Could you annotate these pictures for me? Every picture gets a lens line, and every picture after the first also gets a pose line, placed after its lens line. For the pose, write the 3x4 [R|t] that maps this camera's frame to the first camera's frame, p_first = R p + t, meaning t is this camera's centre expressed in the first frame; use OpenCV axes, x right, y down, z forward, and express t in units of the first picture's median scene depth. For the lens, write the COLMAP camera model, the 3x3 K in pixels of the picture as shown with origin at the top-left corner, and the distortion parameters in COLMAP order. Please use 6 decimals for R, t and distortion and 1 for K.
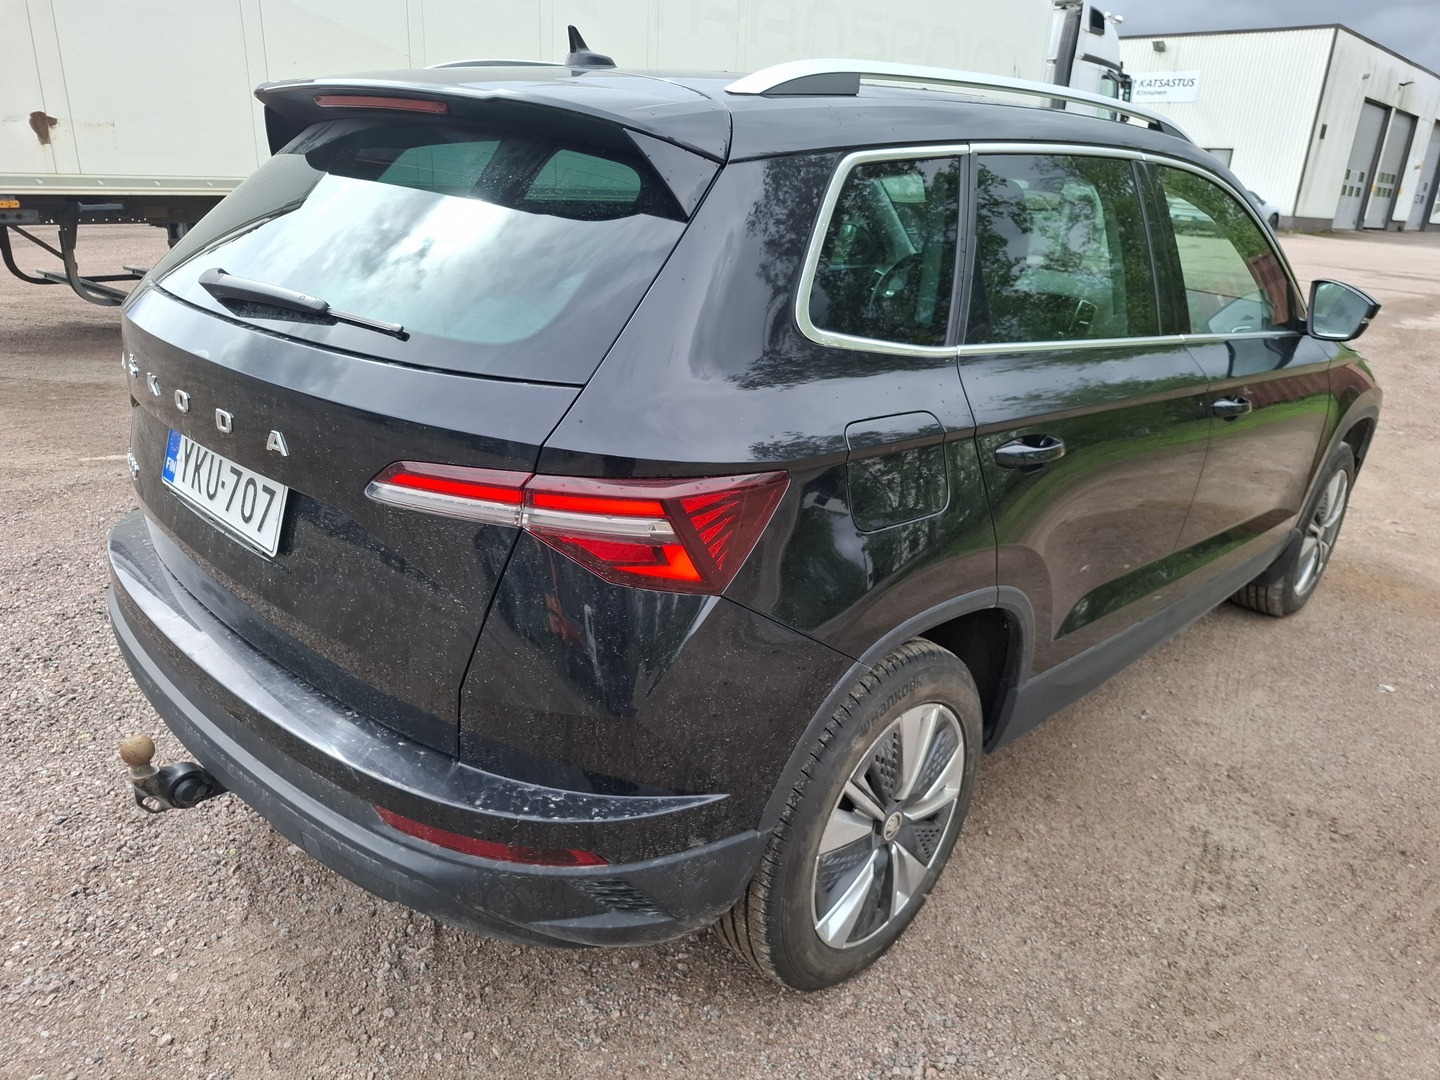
lens RADIAL K [[993.3, 0, 720.2], [0, 993.3, 541.6], [0, 0, 1]] dist [0.024641, -0.007011]
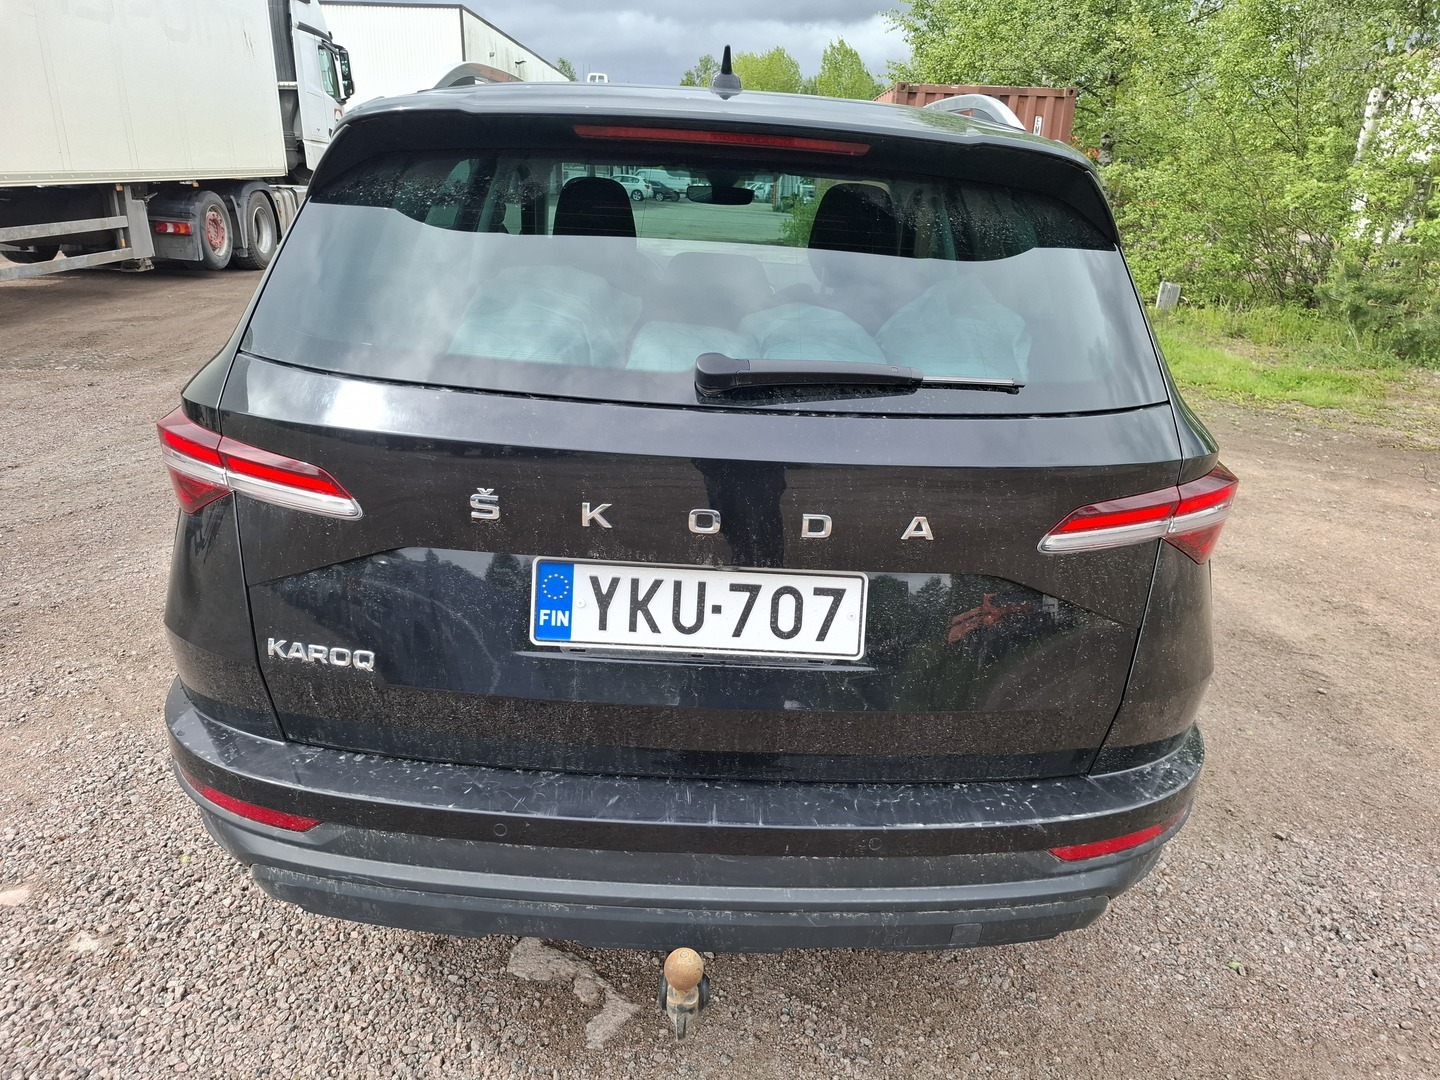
lens RADIAL K [[993.3, 0, 721.0], [0, 993.3, 533.1], [0, 0, 1]] dist [0.024641, -0.007011]
pose [[0.738605, -0.261774, 0.621239, -1.064946], [0.248980, 0.962302, 0.109470, -0.223210], [-0.626476, 0.073821, 0.775937, 0.377689]]
